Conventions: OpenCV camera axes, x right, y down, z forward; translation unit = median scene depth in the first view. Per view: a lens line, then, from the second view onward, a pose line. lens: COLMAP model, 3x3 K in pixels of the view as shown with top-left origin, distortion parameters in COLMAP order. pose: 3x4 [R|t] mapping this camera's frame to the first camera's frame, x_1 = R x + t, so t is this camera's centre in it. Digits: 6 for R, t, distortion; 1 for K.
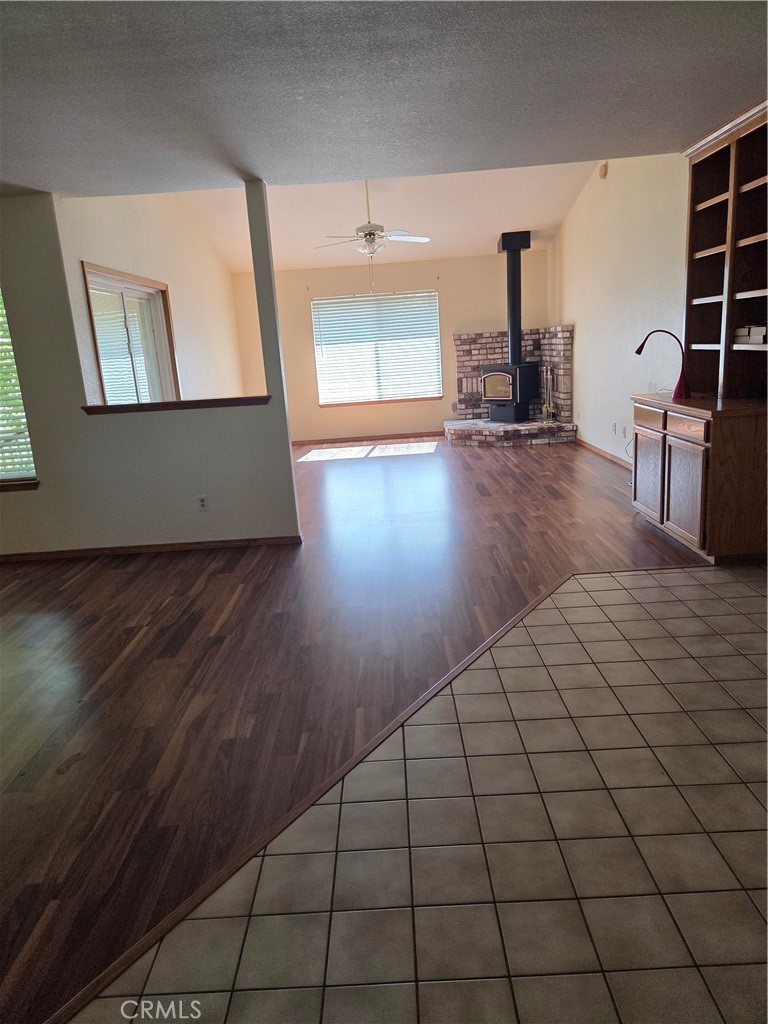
lens RADIAL K [[690.2, 0, 384.0], [0, 690.2, 512.0], [0, 0, 1]] dist [0.062142, -0.052449]
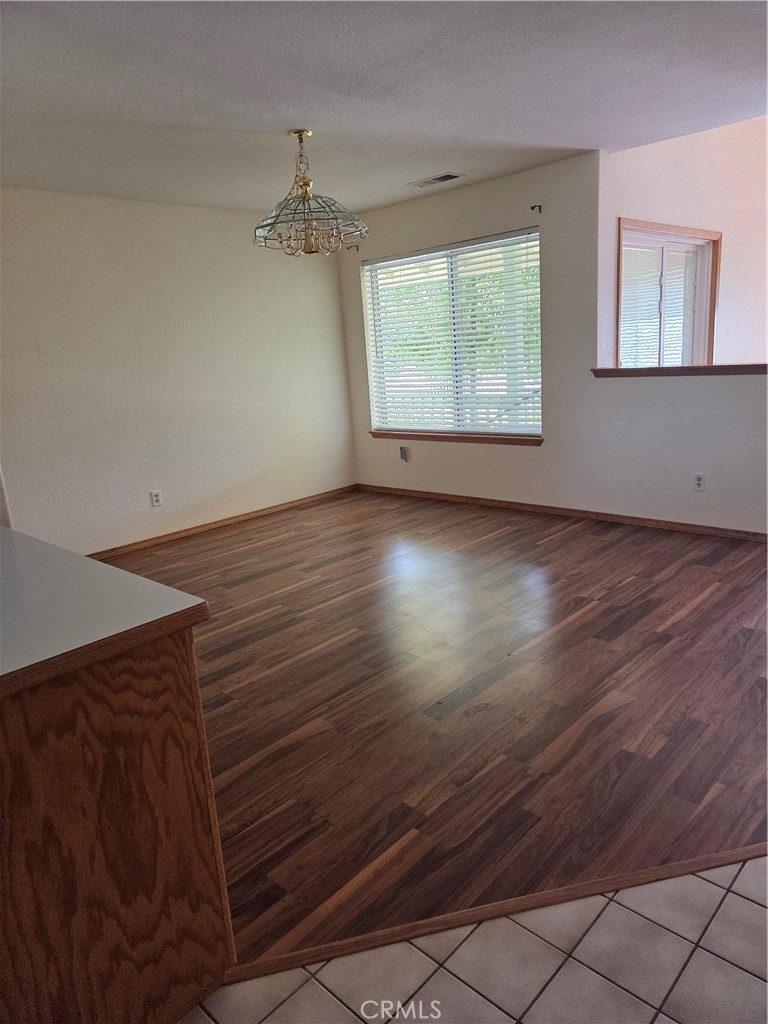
lens RADIAL K [[690.2, 0, 384.0], [0, 690.2, 512.0], [0, 0, 1]] dist [0.062142, -0.052449]
pose [[0.724698, 0.180906, -0.664895, 0.060591], [-0.143412, 0.983390, 0.111251, -0.020922], [0.673977, 0.014731, 0.738605, 0.079521]]
